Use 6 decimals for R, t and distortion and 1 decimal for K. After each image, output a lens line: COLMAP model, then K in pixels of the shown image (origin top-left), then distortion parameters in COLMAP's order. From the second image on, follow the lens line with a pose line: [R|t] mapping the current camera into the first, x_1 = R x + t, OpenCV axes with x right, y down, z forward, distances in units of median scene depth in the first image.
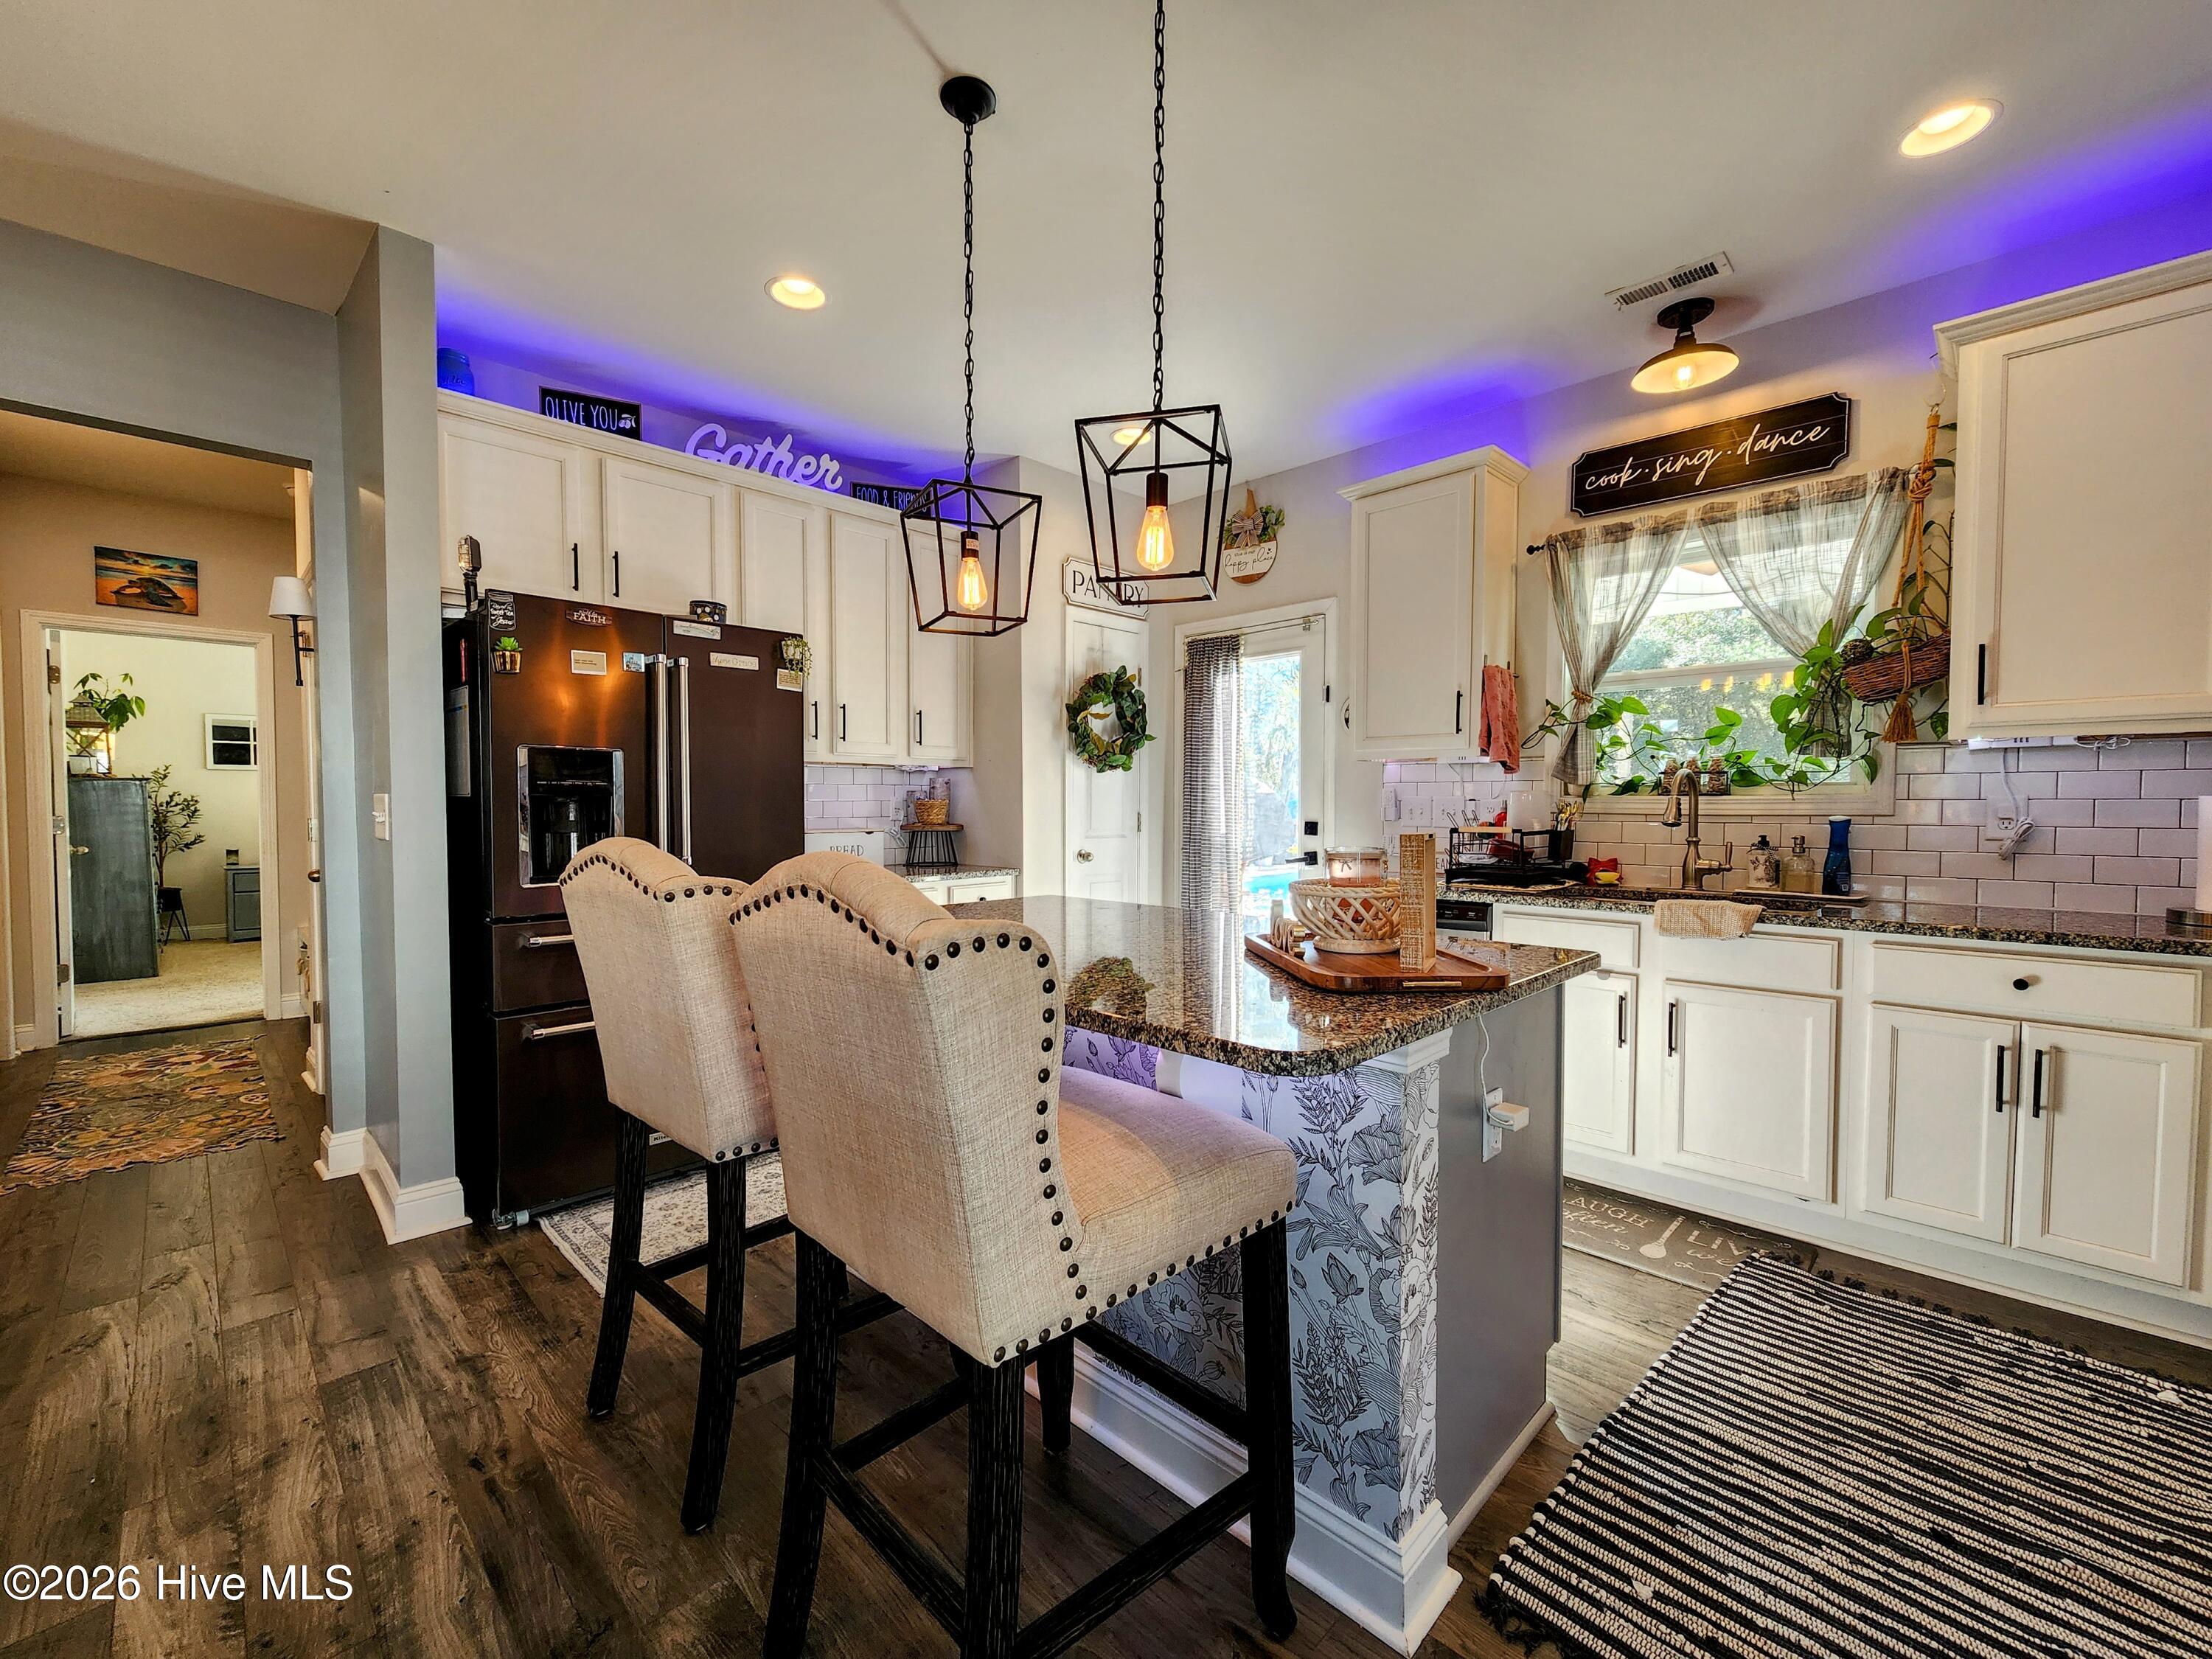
lens RADIAL K [[904.1, 0, 1101.0], [0, 904.1, 832.4], [0, 0, 1]] dist [0.000813, -0.000010]
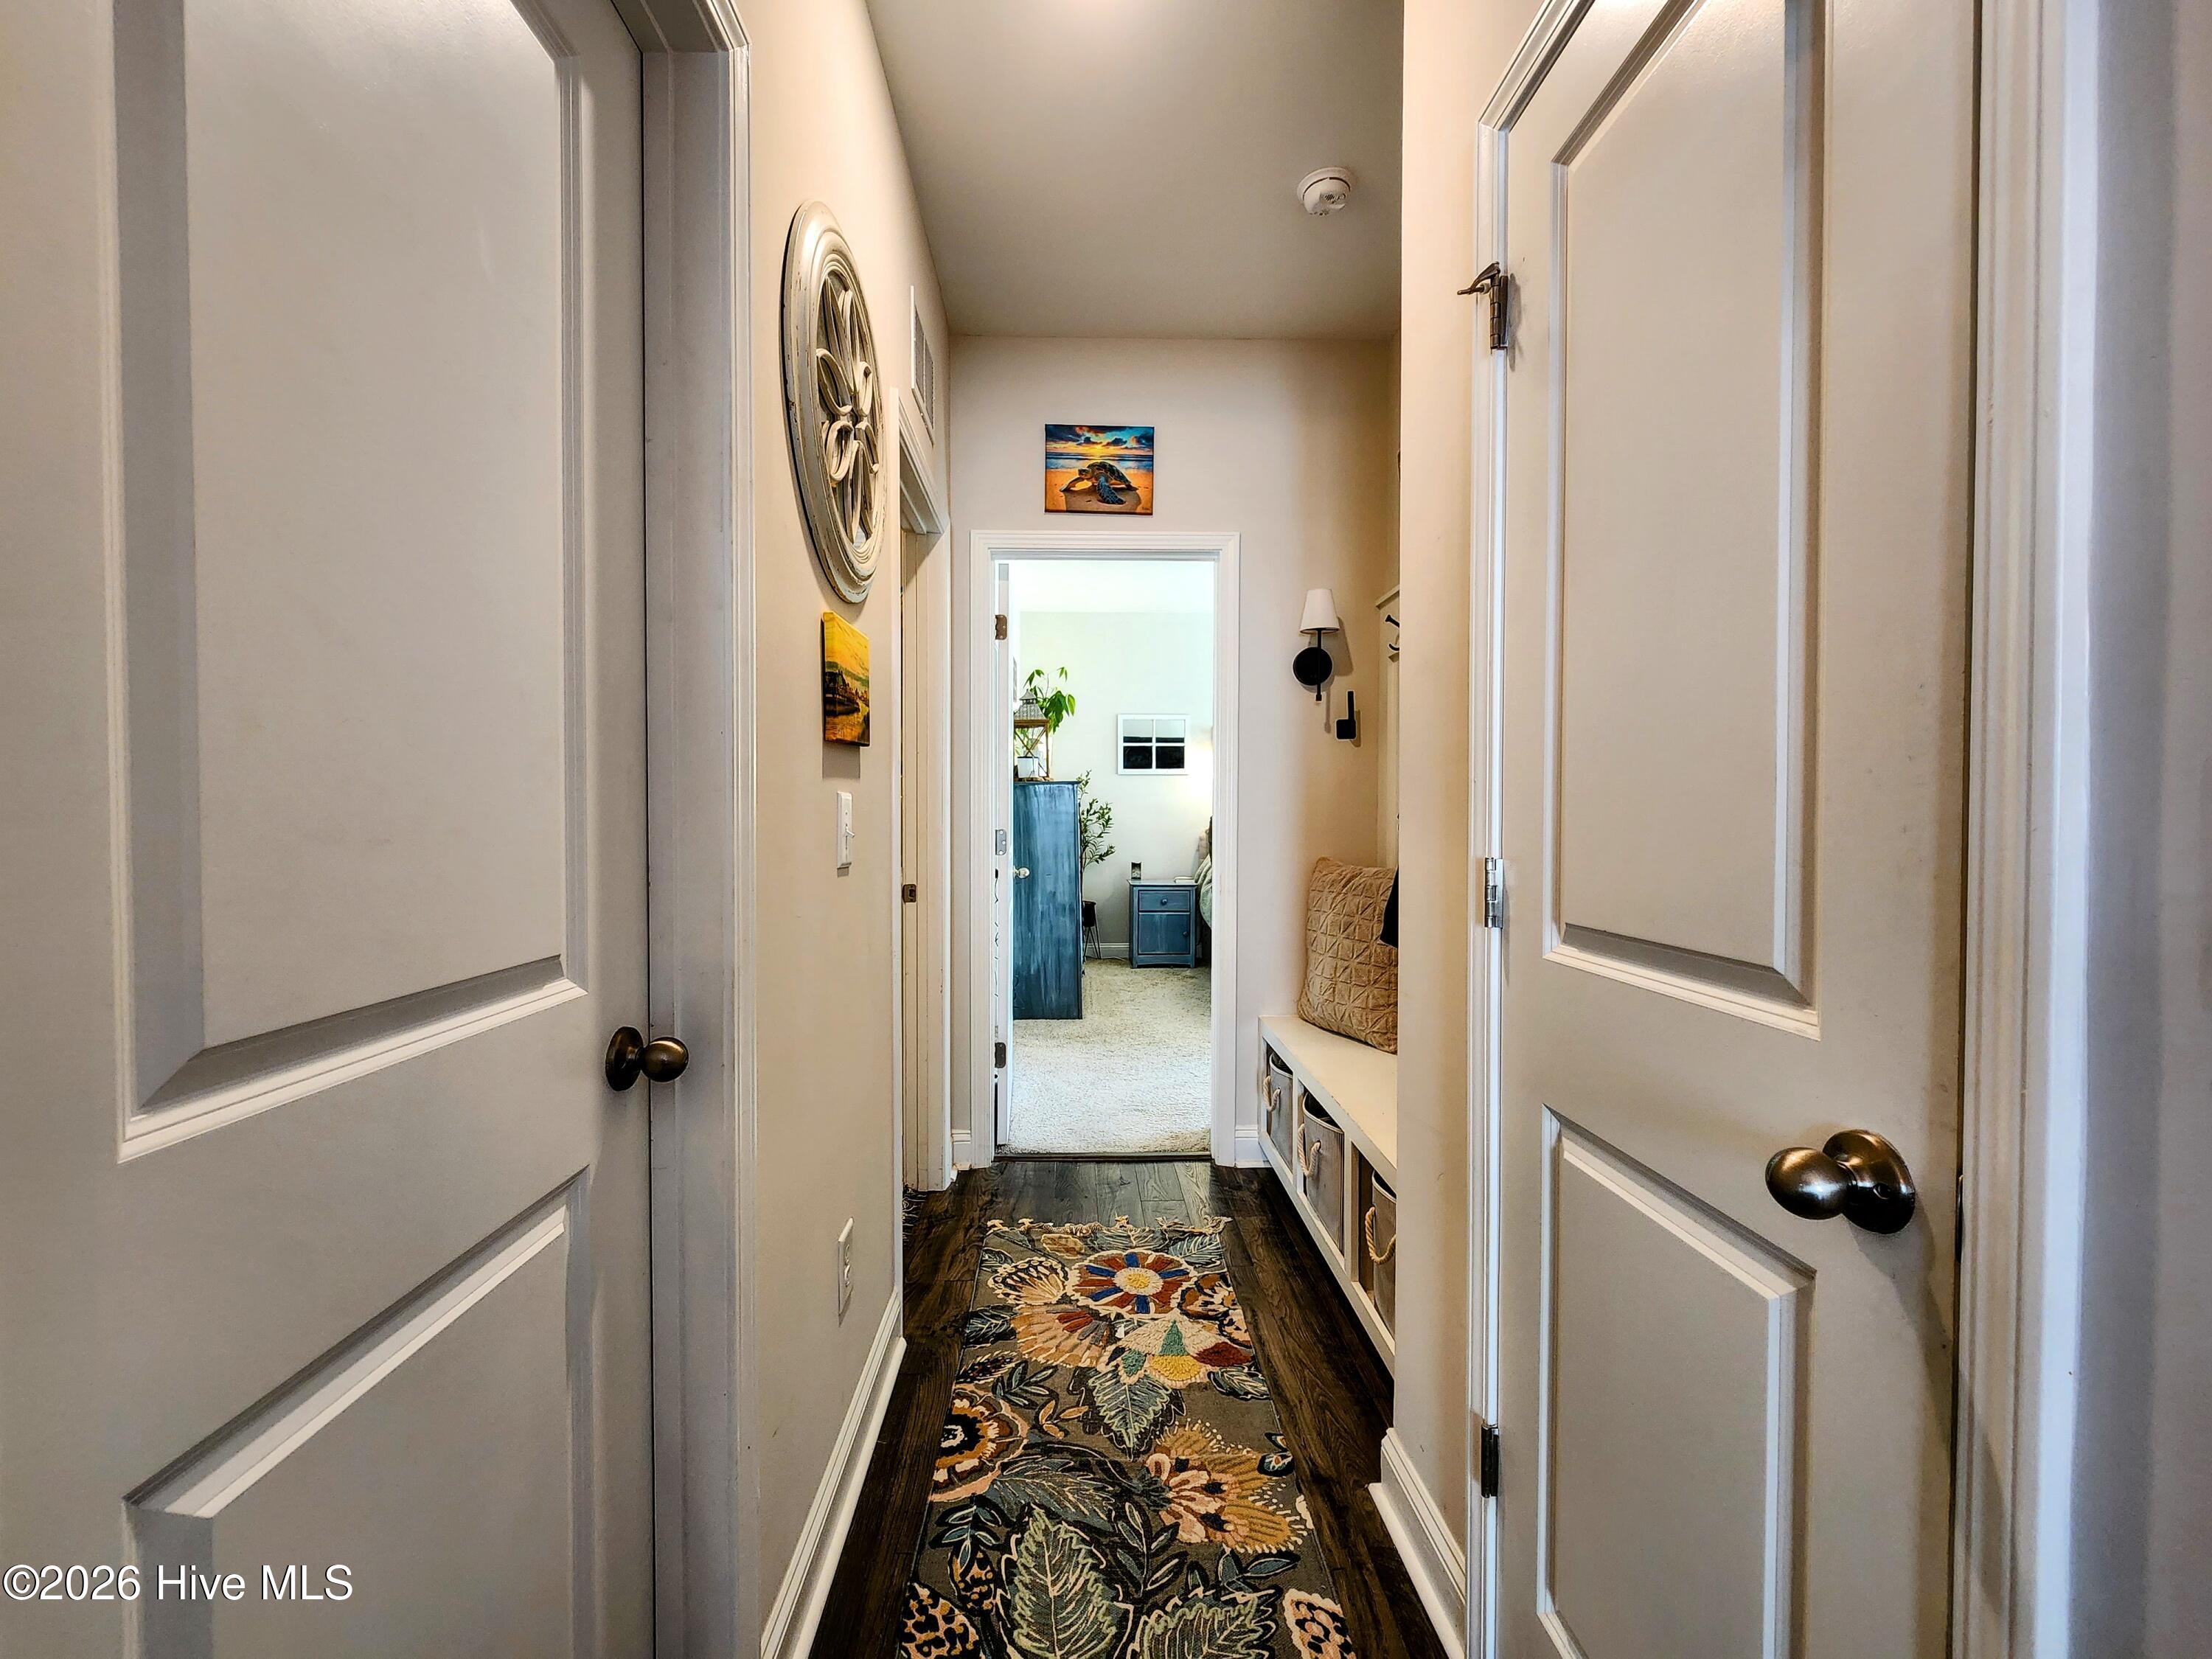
lens RADIAL K [[904.1, 0, 1101.0], [0, 904.1, 832.4], [0, 0, 1]] dist [0.000813, -0.000010]
pose [[0.721411, 0.016599, -0.692308, -0.472051], [-0.023556, 0.999722, -0.000577, -0.012713], [0.692106, 0.016724, 0.721602, 0.423377]]
